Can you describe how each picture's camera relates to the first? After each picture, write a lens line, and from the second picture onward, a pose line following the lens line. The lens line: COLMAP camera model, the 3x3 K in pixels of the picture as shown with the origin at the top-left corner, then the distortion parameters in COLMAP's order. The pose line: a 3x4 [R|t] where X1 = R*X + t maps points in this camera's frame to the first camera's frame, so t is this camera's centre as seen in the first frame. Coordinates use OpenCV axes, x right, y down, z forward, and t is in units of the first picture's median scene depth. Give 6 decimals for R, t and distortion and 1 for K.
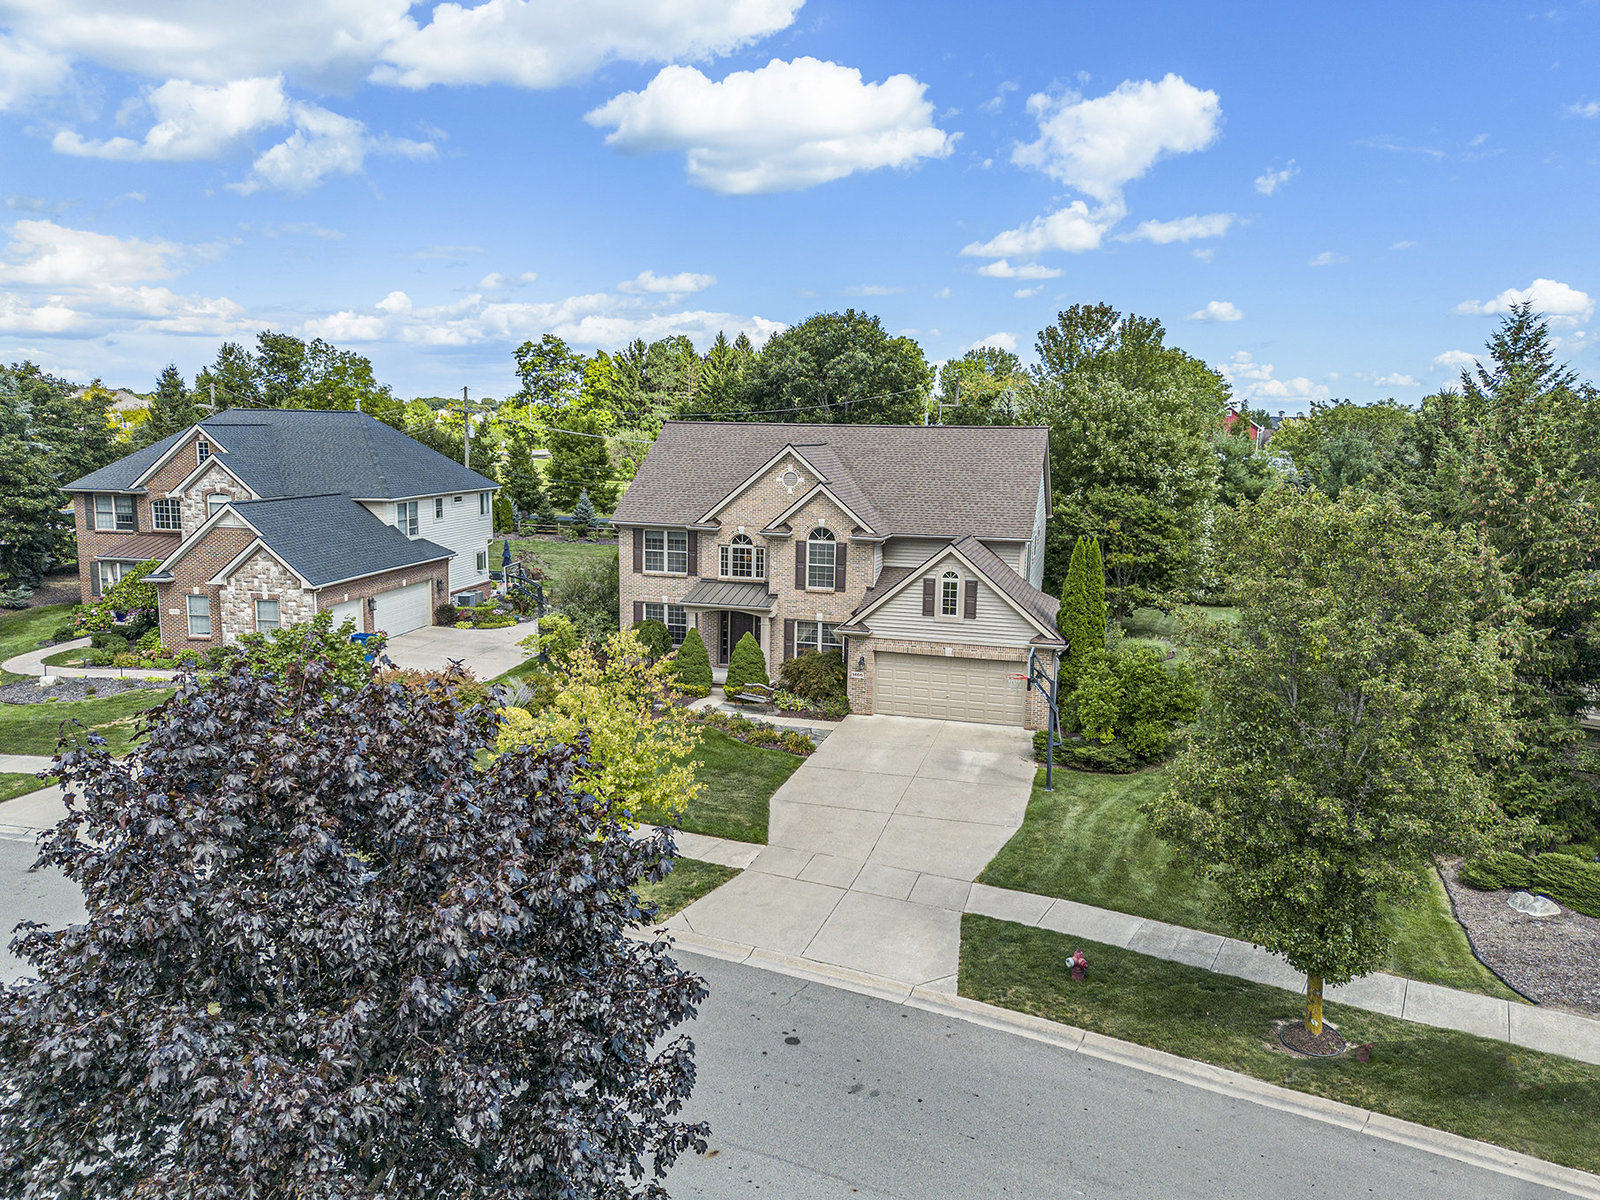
lens RADIAL K [[1122.2, 0, 794.9], [0, 1122.2, 592.0], [0, 0, 1]] dist [0.078305, -0.085324]
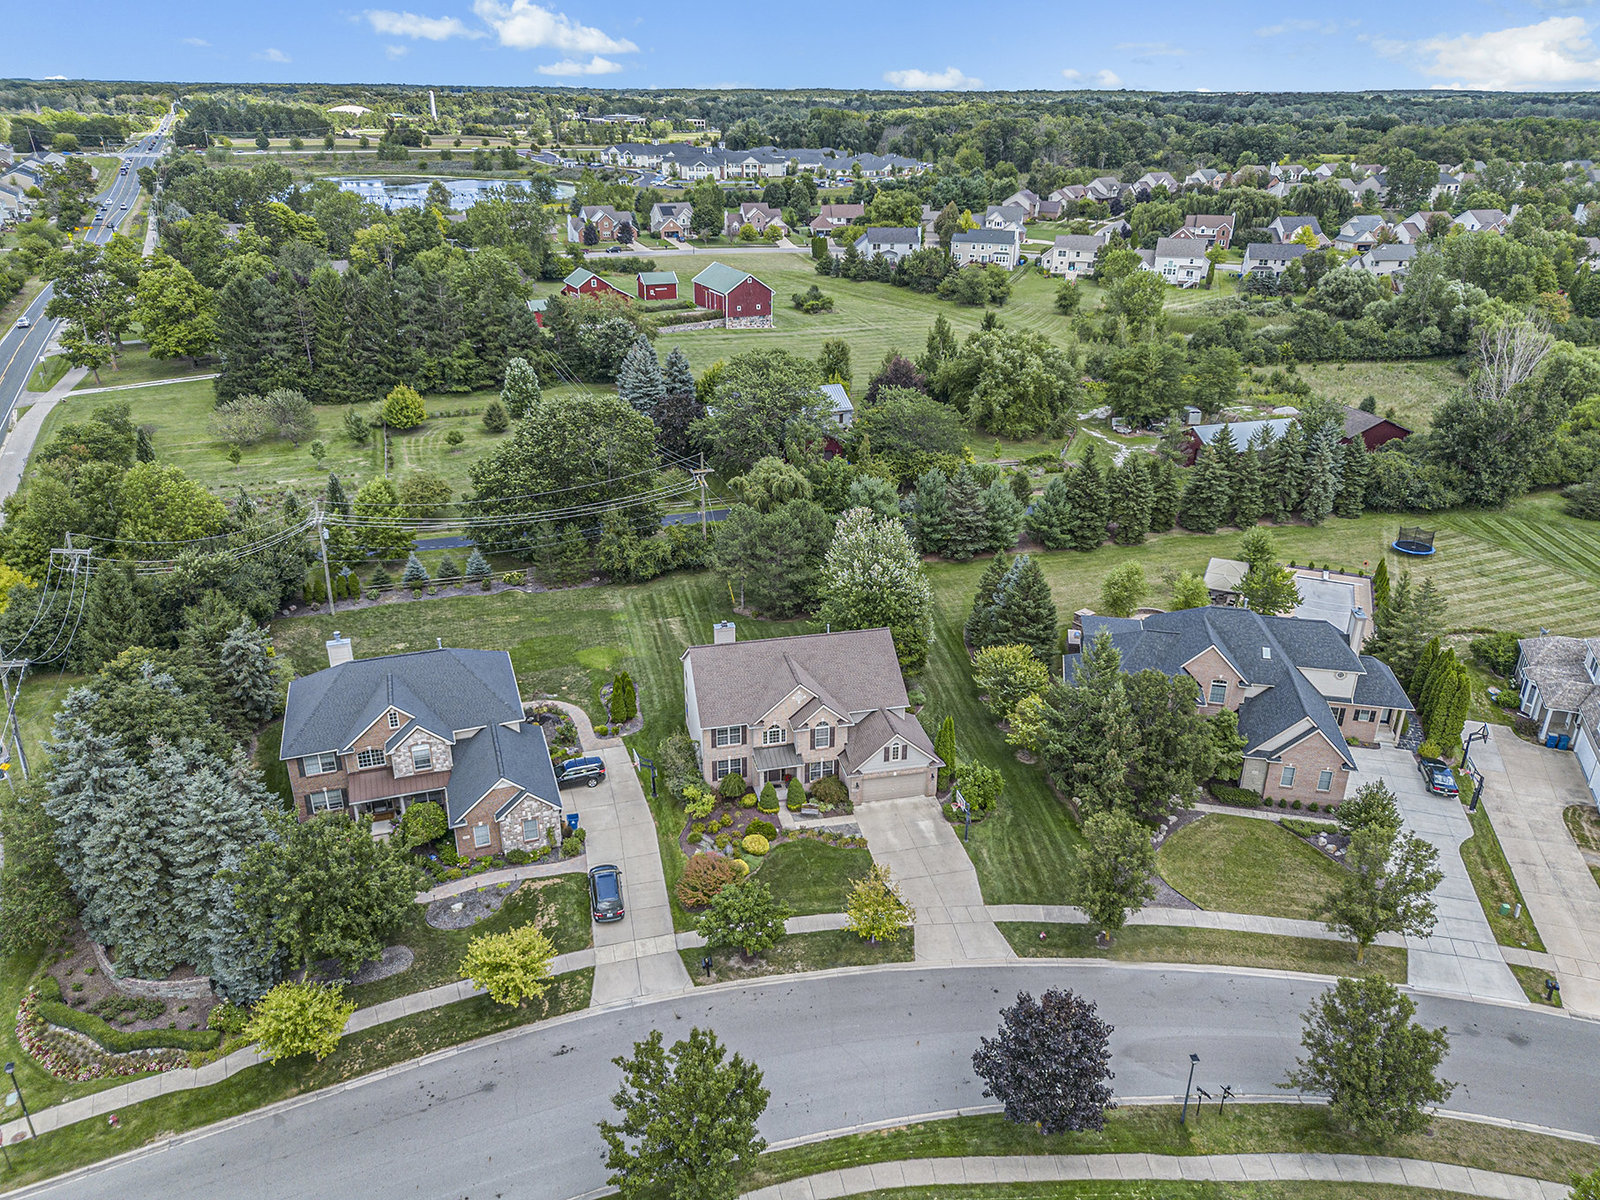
lens RADIAL K [[1122.2, 0, 794.9], [0, 1122.2, 592.0], [0, 0, 1]] dist [0.078305, -0.085324]
pose [[0.876103, -0.205227, 0.436263, -0.835326], [0.082789, 0.955476, 0.283217, -0.836619], [-0.474962, -0.212009, 0.854086, -0.664649]]
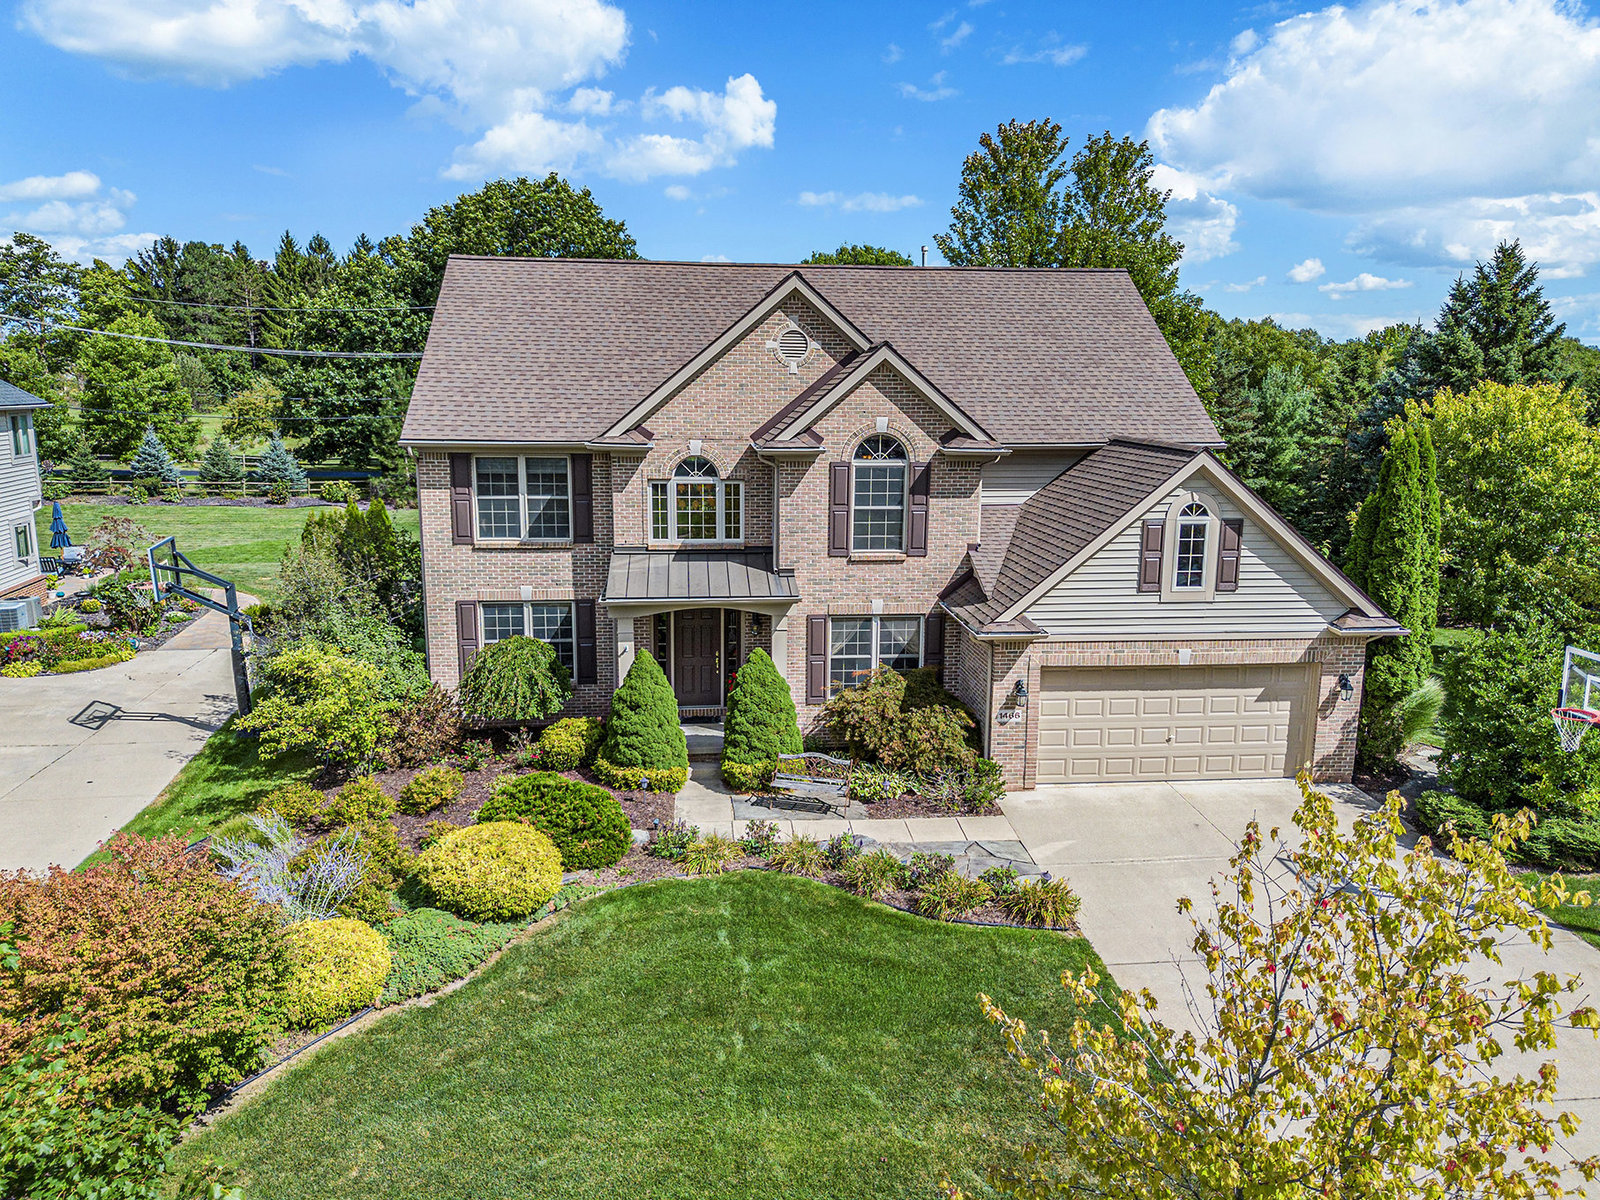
lens RADIAL K [[1133.0, 0, 800.0], [0, 1133.0, 600.0], [0, 0, 1]] dist [0.047810, -0.046906]
pose [[0.926930, -0.081489, 0.366279, -0.197890], [0.061993, 0.995977, 0.064698, -0.016736], [-0.370077, -0.037263, 0.928253, 0.501079]]
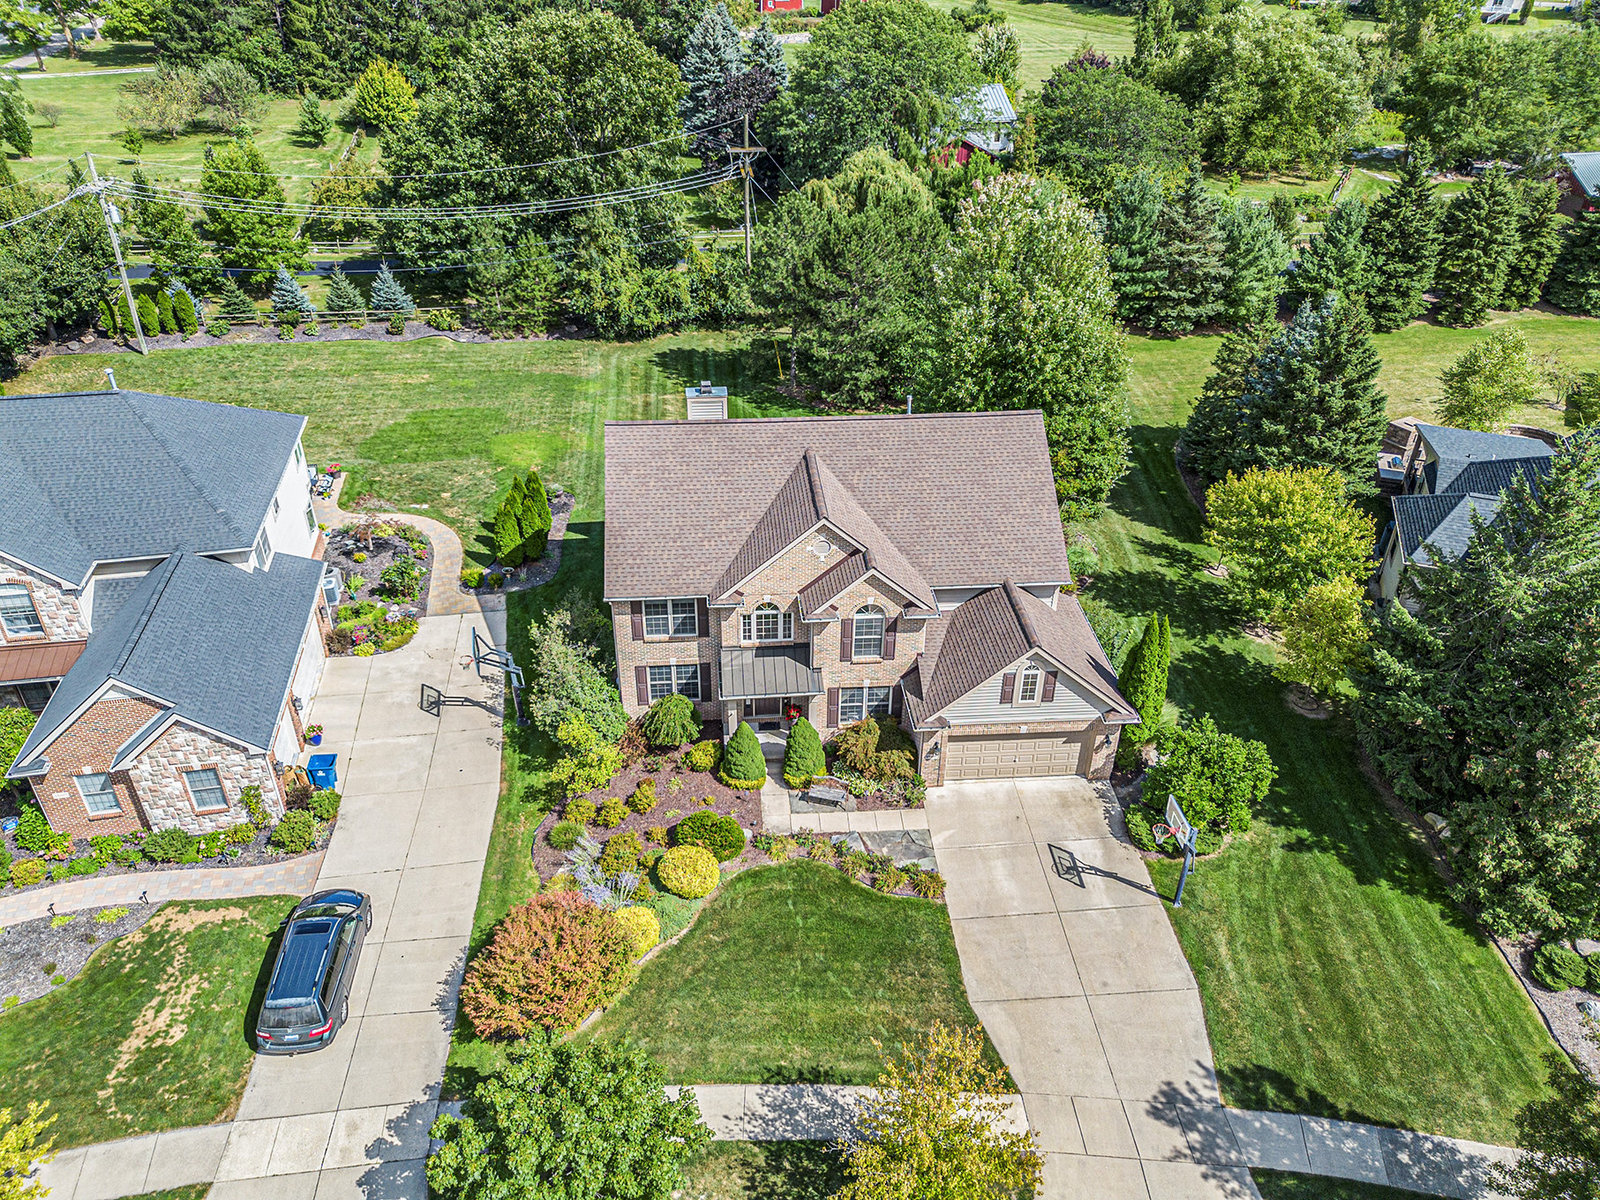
lens RADIAL K [[1122.2, 0, 794.9], [0, 1122.2, 592.0], [0, 0, 1]] dist [0.078305, -0.085324]
pose [[0.935821, -0.195670, 0.293176, -0.292569], [0.060398, 0.908480, 0.413541, -0.435590], [-0.347262, -0.369293, 0.861993, 0.207873]]
